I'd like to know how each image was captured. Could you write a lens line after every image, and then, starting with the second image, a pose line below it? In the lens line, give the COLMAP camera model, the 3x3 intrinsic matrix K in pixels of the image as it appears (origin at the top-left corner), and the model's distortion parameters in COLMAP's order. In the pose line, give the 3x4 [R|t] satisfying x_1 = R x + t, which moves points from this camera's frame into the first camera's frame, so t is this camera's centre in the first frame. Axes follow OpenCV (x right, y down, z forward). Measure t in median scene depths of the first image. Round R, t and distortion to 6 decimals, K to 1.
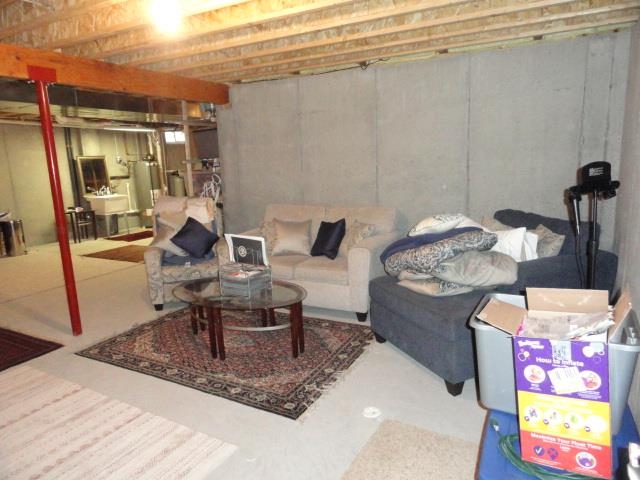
lens RADIAL K [[445.6, 0, 320.0], [0, 445.6, 240.0], [0, 0, 1]] dist [-0.006305, 0.000598]
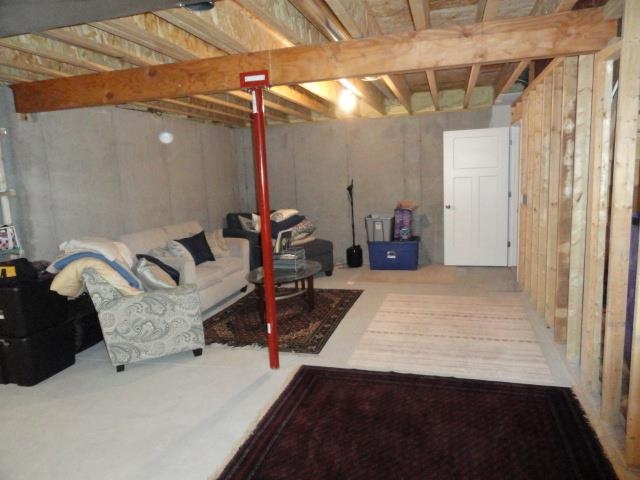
lens RADIAL K [[445.6, 0, 320.0], [0, 445.6, 240.0], [0, 0, 1]] dist [-0.006305, 0.000598]
pose [[-0.226524, -0.094040, 0.969455, -1.661693], [0.230078, 0.961994, 0.147076, -0.174499], [-0.946441, 0.256367, -0.196278, 1.206230]]
